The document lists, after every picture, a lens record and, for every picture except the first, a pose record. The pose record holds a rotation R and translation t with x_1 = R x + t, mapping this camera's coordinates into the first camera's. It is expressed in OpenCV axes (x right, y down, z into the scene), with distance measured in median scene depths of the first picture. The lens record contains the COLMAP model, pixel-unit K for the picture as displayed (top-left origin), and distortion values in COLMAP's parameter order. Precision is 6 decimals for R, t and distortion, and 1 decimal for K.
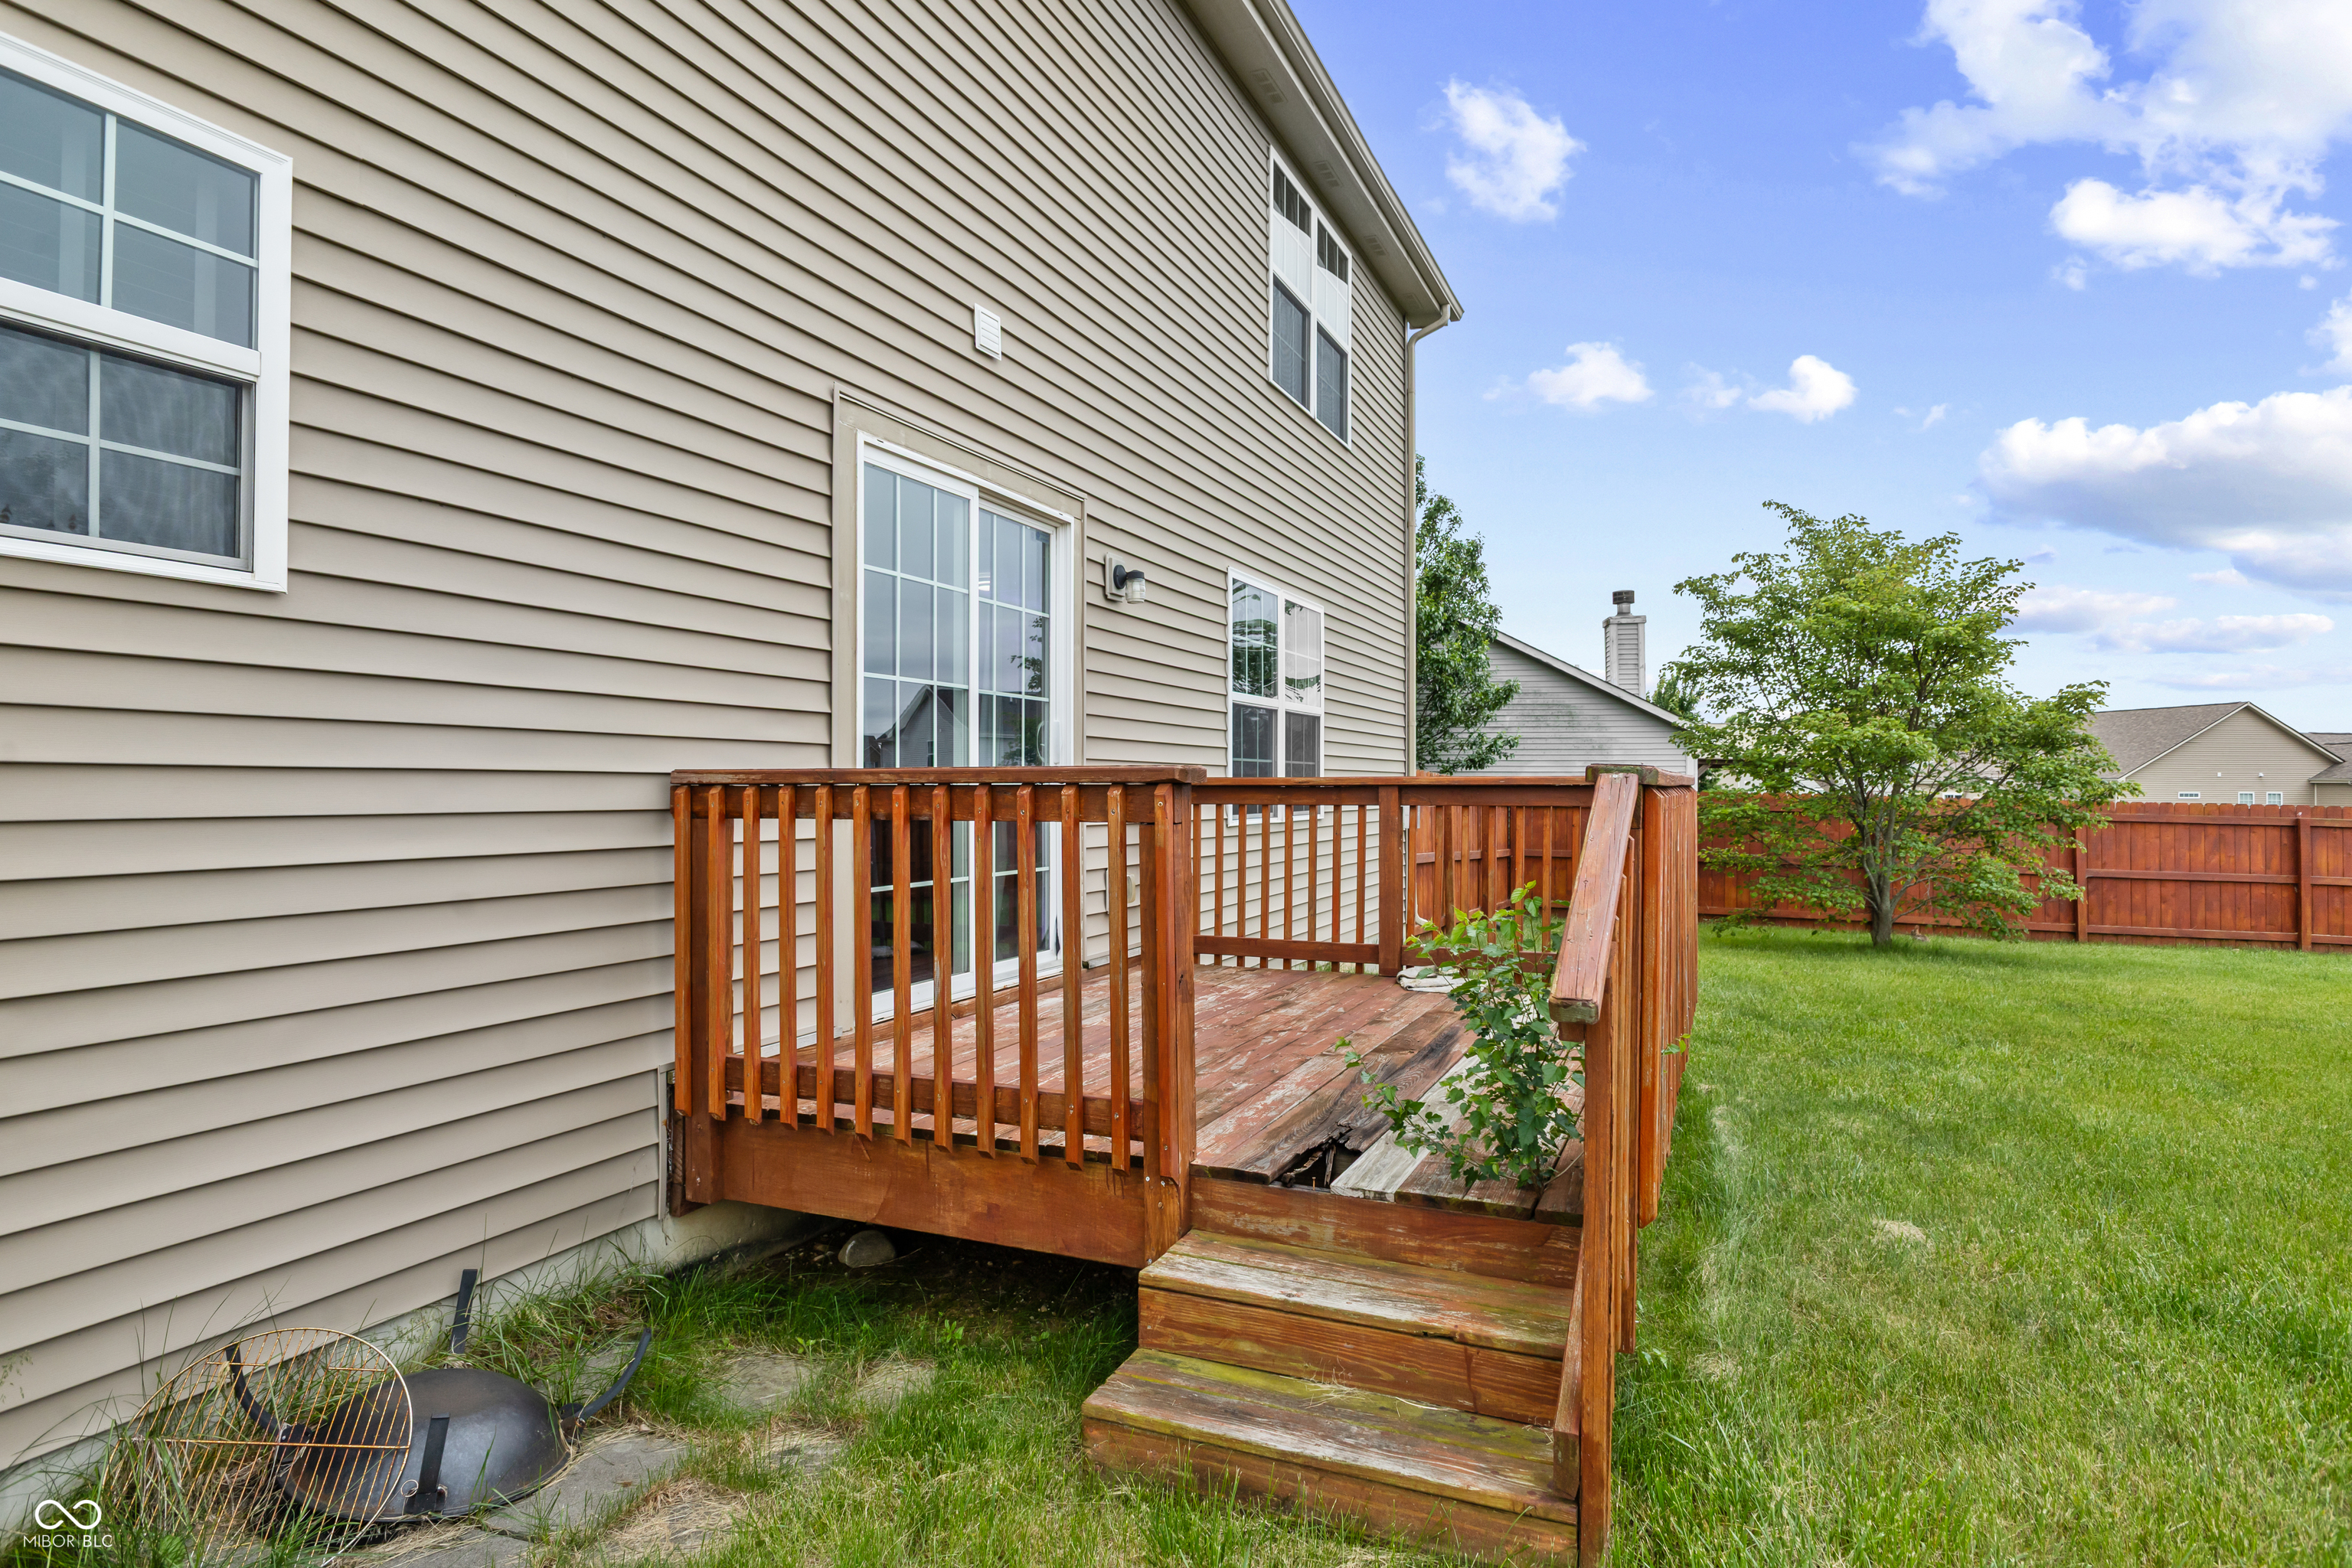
lens RADIAL K [[1289.7, 0, 1176.0], [0, 1289.7, 784.0], [0, 0, 1]] dist [0.003073, 0.001234]
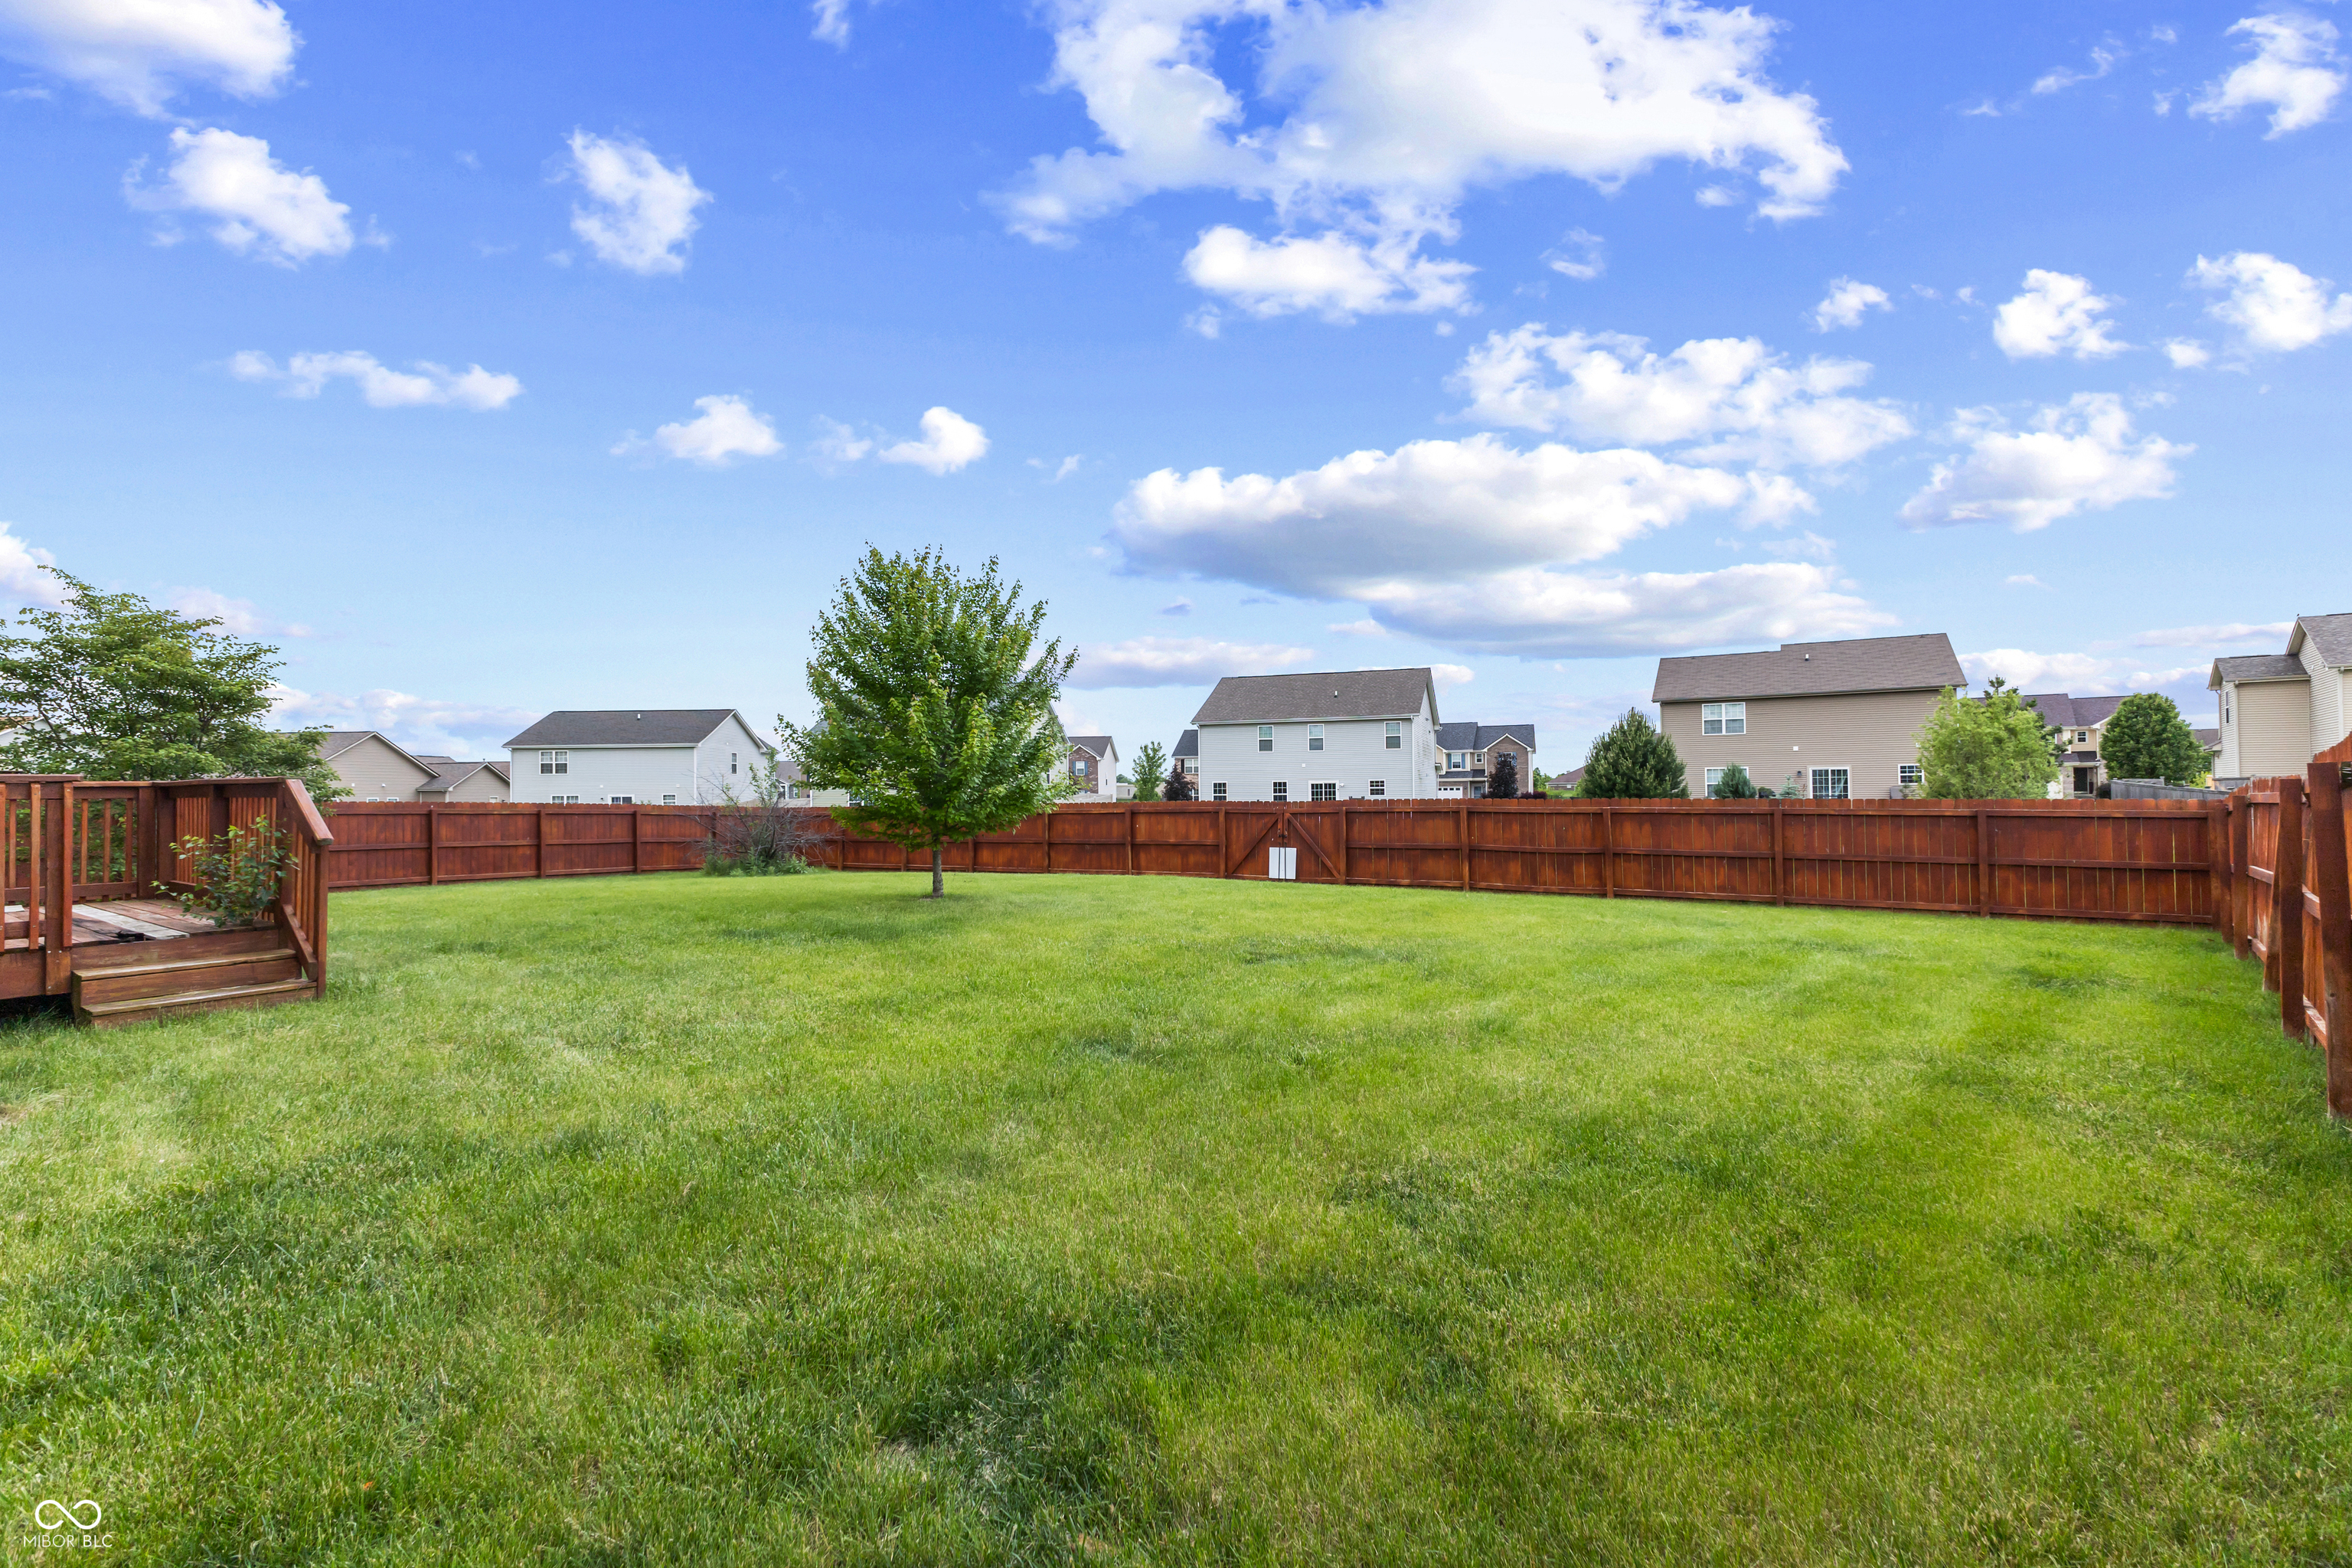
lens RADIAL K [[1020.2, 0, 1176.0], [0, 1020.2, 784.0], [0, 0, 1]] dist [0.014904, 0.000110]
pose [[0.207889, 0.004155, 0.978144, -0.271007], [0.003977, 0.999979, -0.005093, 0.003711], [-0.978144, 0.004948, 0.207868, -0.260777]]
